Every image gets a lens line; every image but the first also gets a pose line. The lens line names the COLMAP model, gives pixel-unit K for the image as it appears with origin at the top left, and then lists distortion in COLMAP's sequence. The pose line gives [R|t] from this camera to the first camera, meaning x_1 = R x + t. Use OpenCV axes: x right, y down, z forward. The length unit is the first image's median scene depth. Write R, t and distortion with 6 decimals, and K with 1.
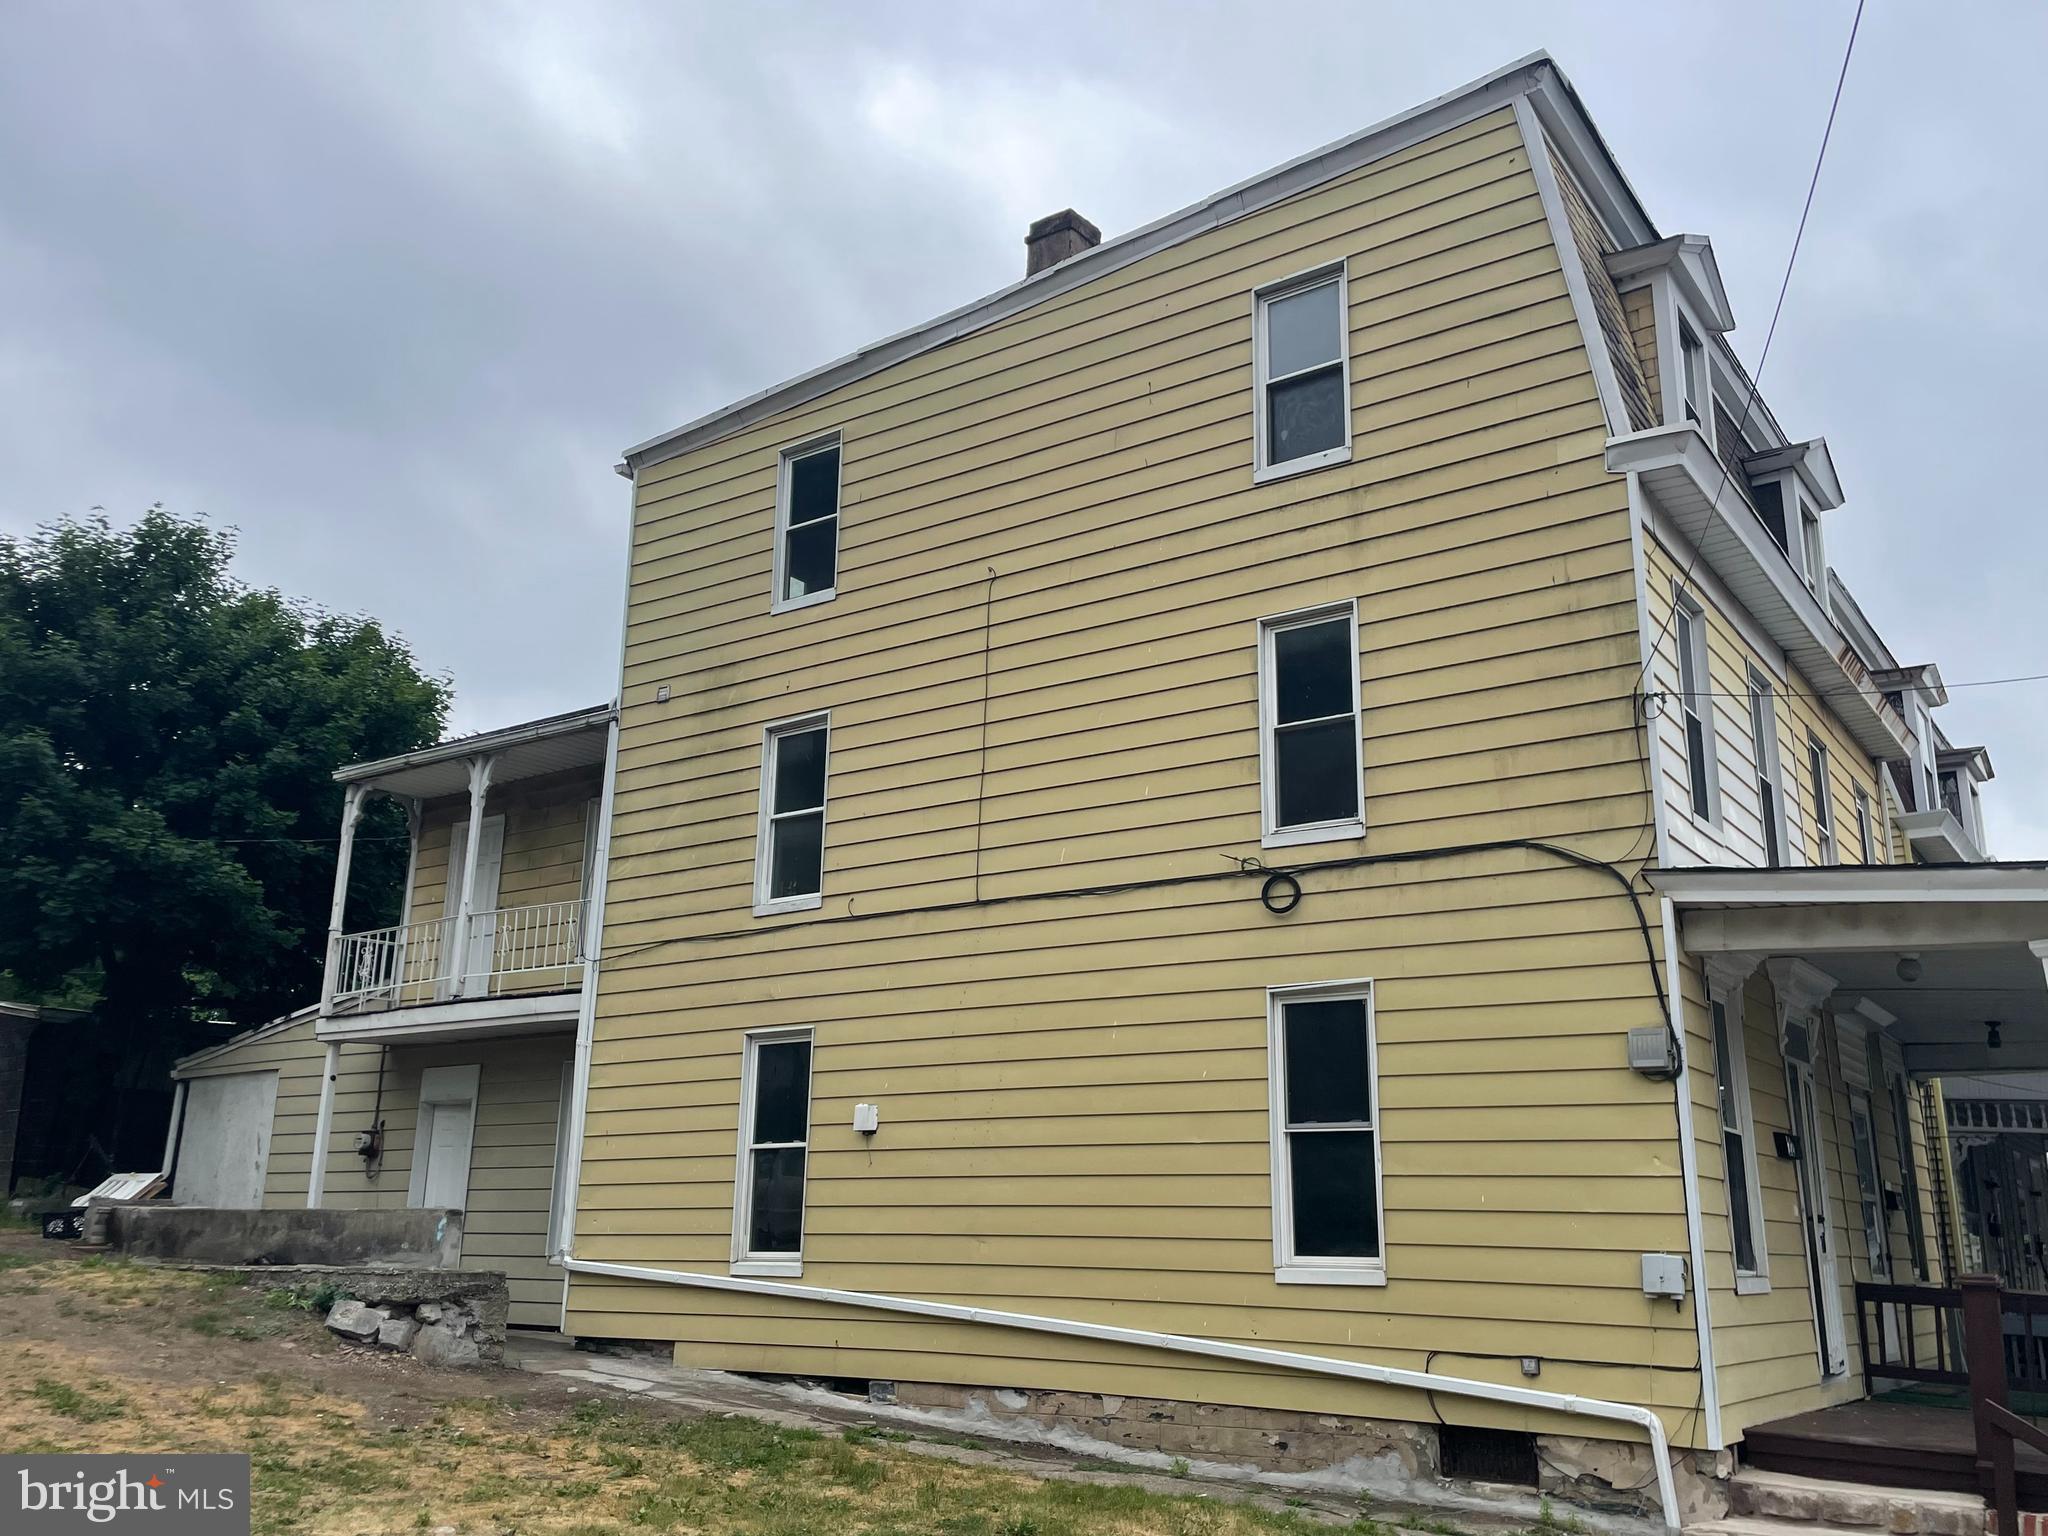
lens RADIAL K [[1715.9, 0, 1023.5], [0, 1715.9, 756.3], [0, 0, 1]] dist [0.059046, -0.014133]
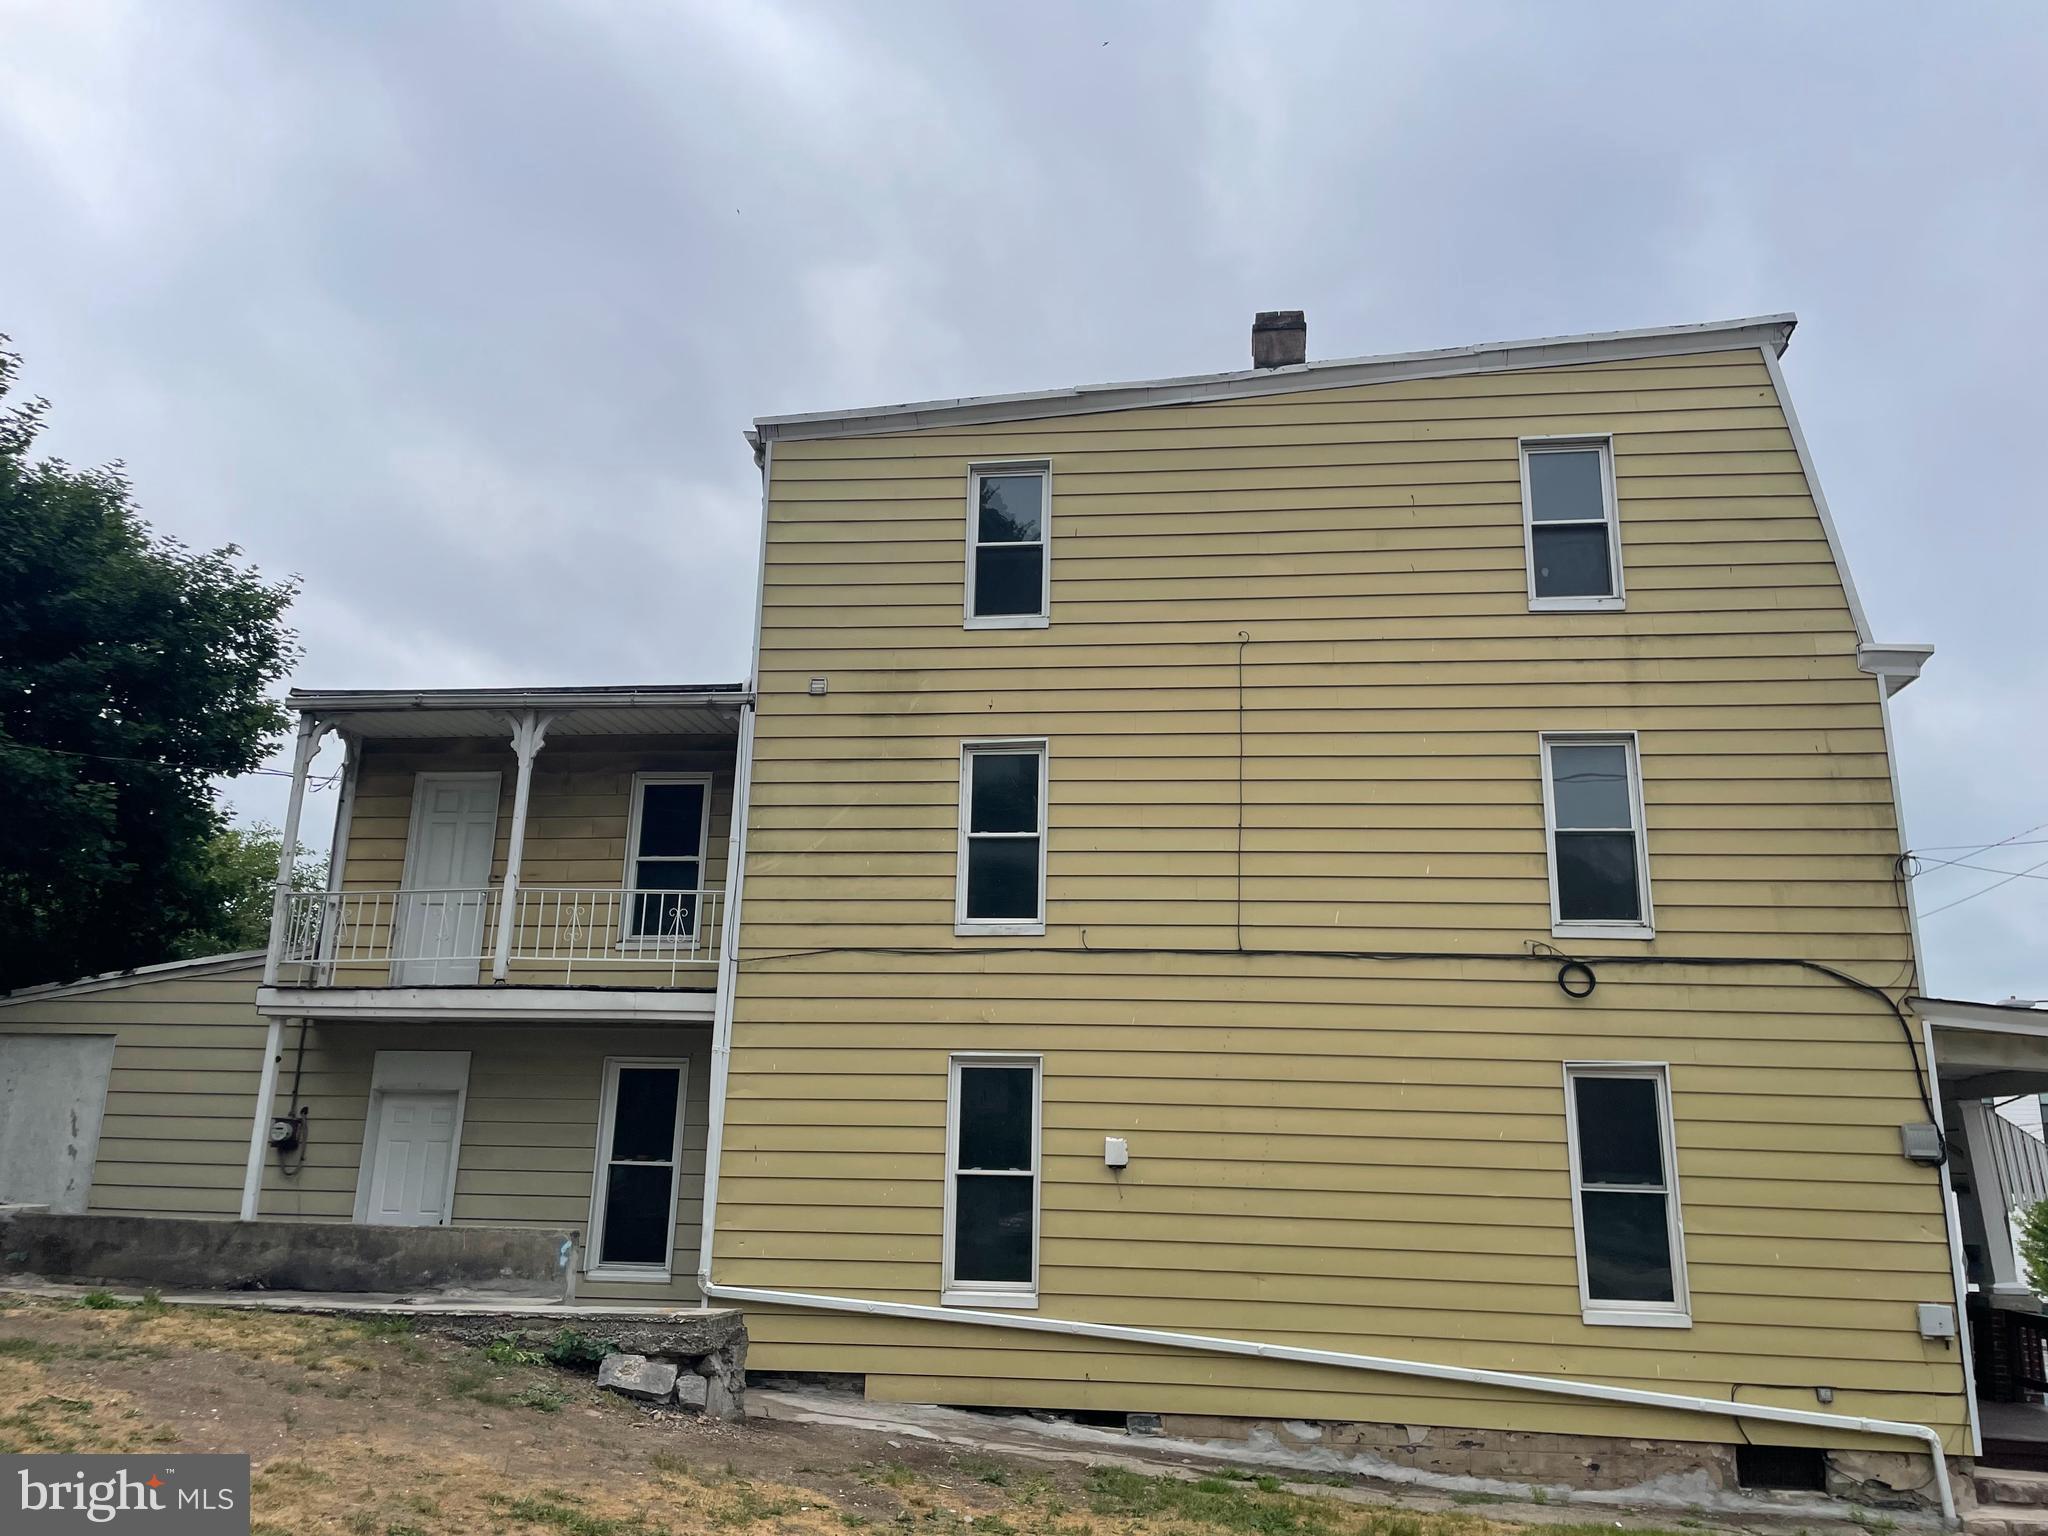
lens RADIAL K [[1550.9, 0, 925.8], [0, 1550.9, 722.4], [0, 0, 1]] dist [0.059919, -0.053388]
pose [[0.882975, 0.132797, 0.450244, -0.662765], [-0.137928, 0.990207, -0.021564, -0.007297], [-0.448699, -0.043061, 0.892645, 0.242993]]
